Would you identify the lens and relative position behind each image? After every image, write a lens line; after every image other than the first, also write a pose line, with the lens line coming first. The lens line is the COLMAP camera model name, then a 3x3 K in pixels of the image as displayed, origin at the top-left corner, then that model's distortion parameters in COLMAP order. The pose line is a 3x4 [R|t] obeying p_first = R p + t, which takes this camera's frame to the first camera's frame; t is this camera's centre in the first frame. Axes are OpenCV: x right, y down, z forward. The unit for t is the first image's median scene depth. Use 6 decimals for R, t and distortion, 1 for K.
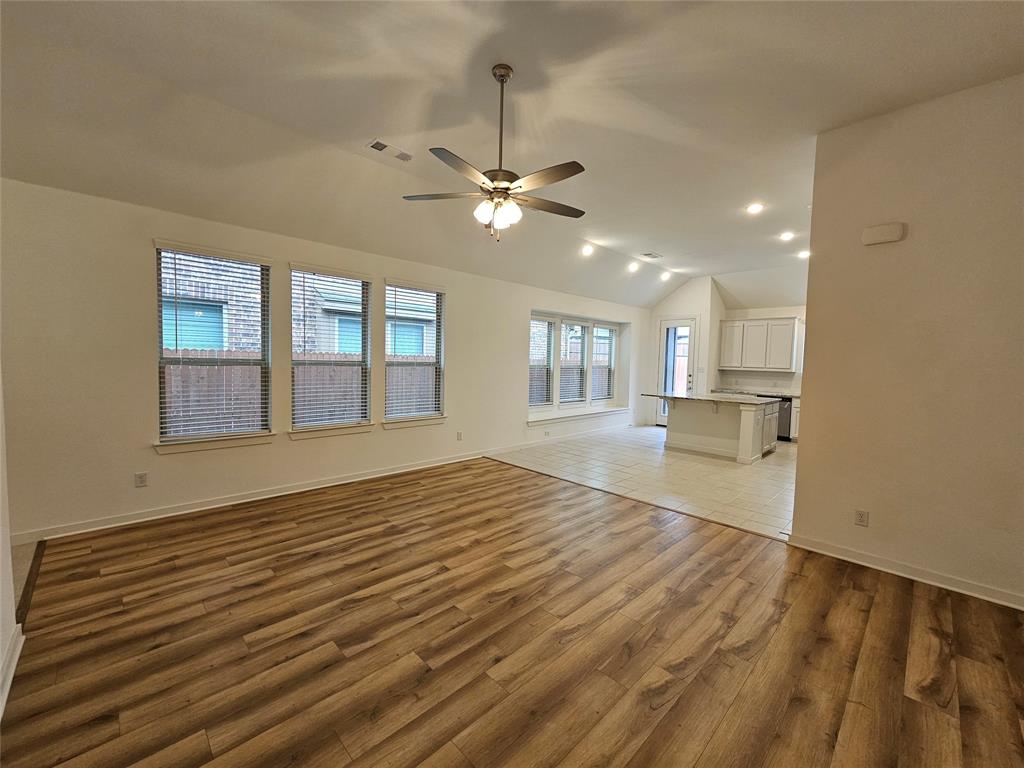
lens RADIAL K [[416.5, 0, 512.3], [0, 416.5, 383.3], [0, 0, 1]] dist [-0.000695, 0.000488]
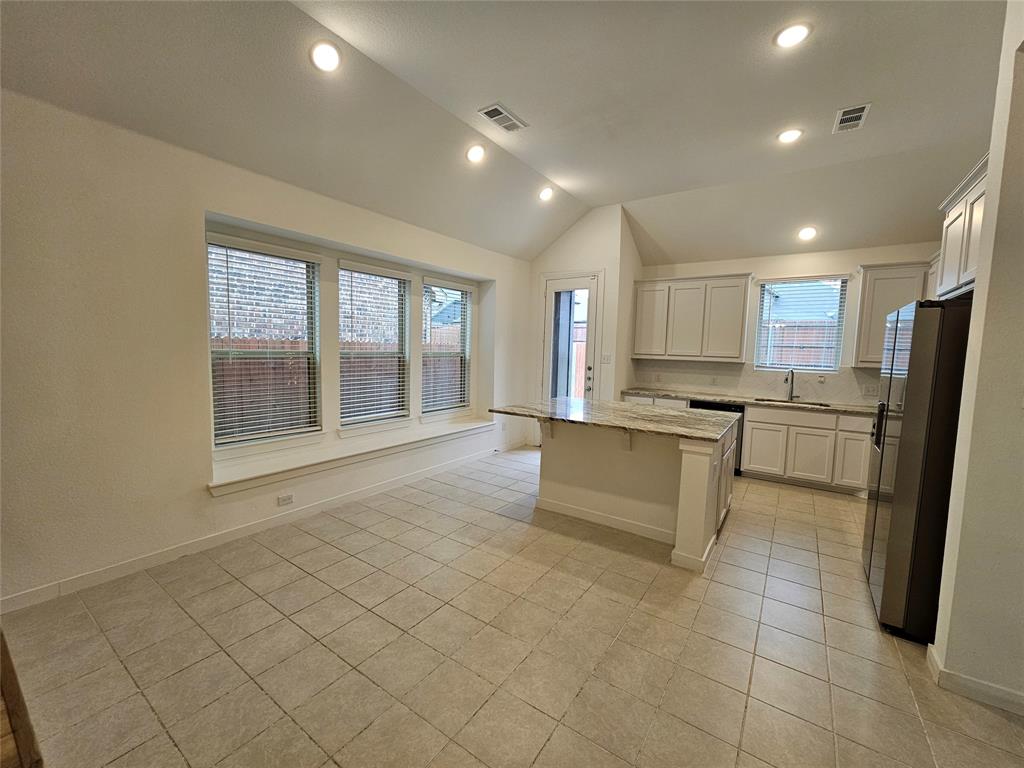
lens RADIAL K [[416.5, 0, 512.2], [0, 416.5, 385.7], [0, 0, 1]] dist [-0.000695, 0.000488]
pose [[0.982886, -0.013915, 0.183688, 0.400580], [0.007171, 0.999277, 0.037328, -0.033857], [-0.184075, -0.035372, 0.982276, 0.826103]]
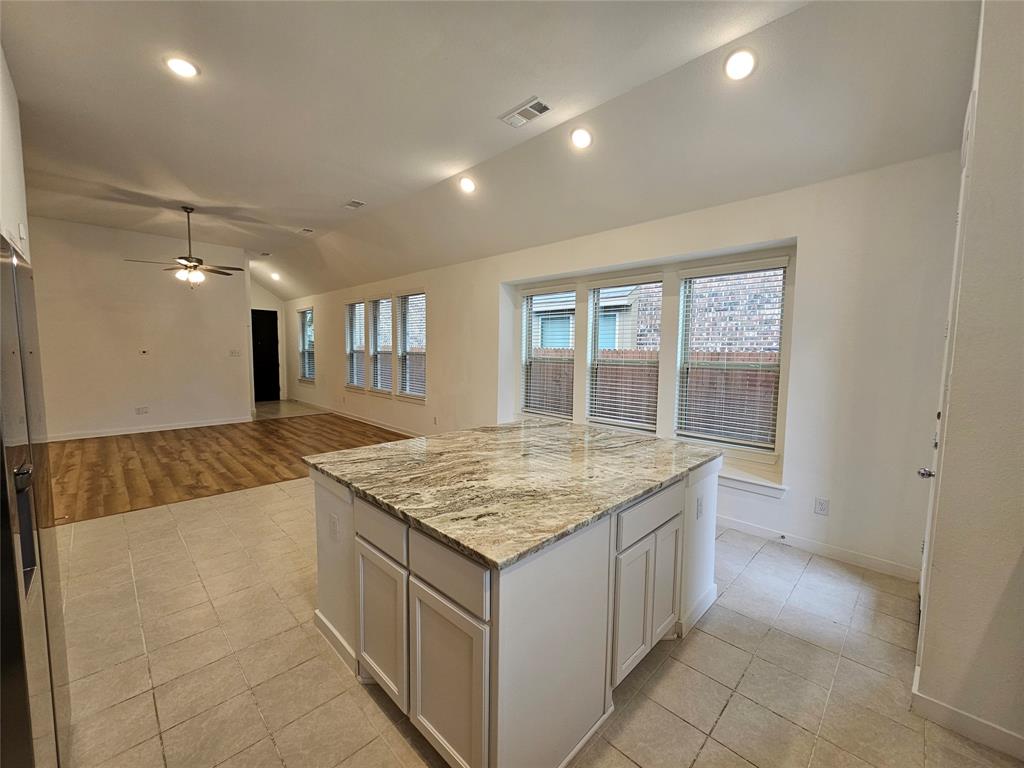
lens RADIAL K [[416.5, 0, 518.2], [0, 416.5, 381.8], [0, 0, 1]] dist [-0.000695, 0.000488]
pose [[0.011750, 0.050960, -0.998632, 1.265366], [-0.072196, 0.996137, 0.049983, -0.058896], [0.997321, 0.071510, 0.015384, 1.584590]]
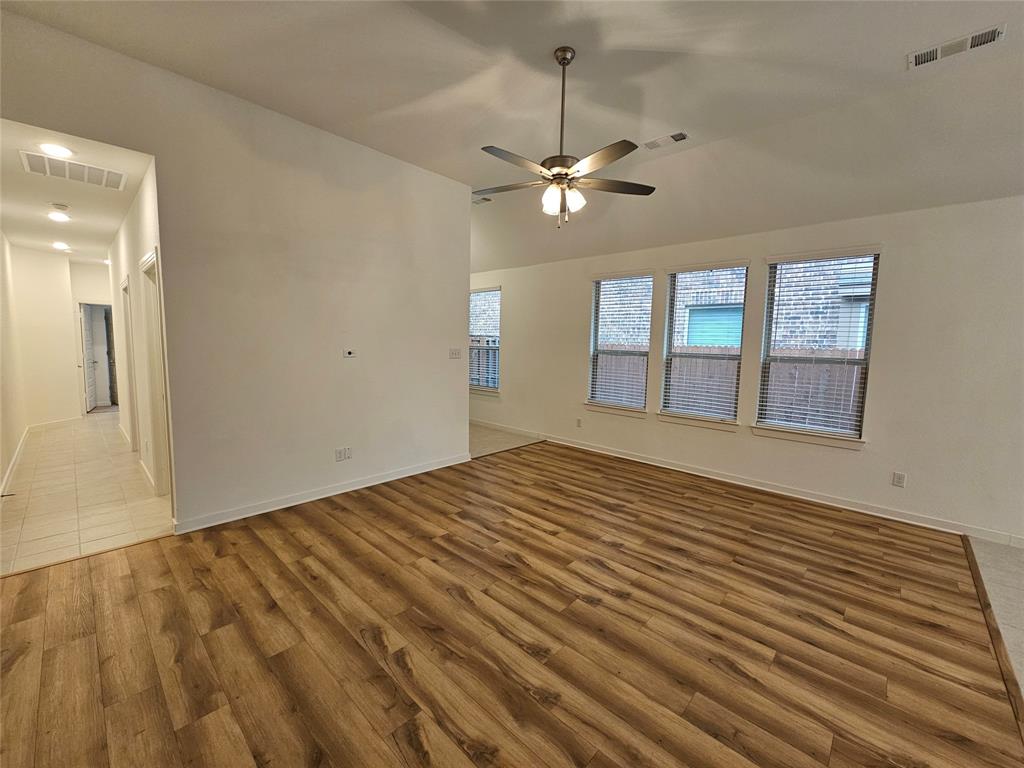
lens RADIAL K [[416.5, 0, 524.0], [0, 416.5, 383.2], [0, 0, 1]] dist [-0.000695, 0.000488]
pose [[0.050900, 0.072488, -0.996070, 0.596068], [-0.080472, 0.994417, 0.068256, -0.017788], [0.995456, 0.076682, 0.056450, 0.532398]]
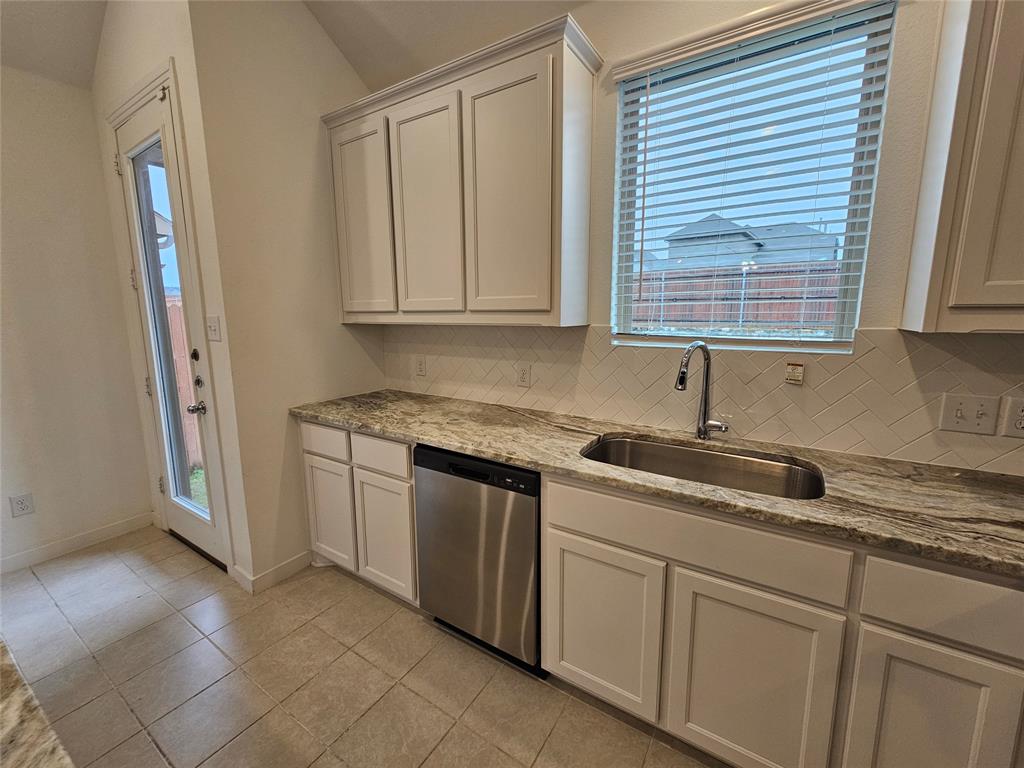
lens RADIAL K [[416.5, 0, 517.4], [0, 416.5, 381.2], [0, 0, 1]] dist [-0.000695, 0.000488]
pose [[0.974768, -0.066062, 0.213220, 1.109720], [0.043217, 0.992982, 0.110083, -0.043877], [-0.218996, -0.098091, 0.970783, 1.473735]]
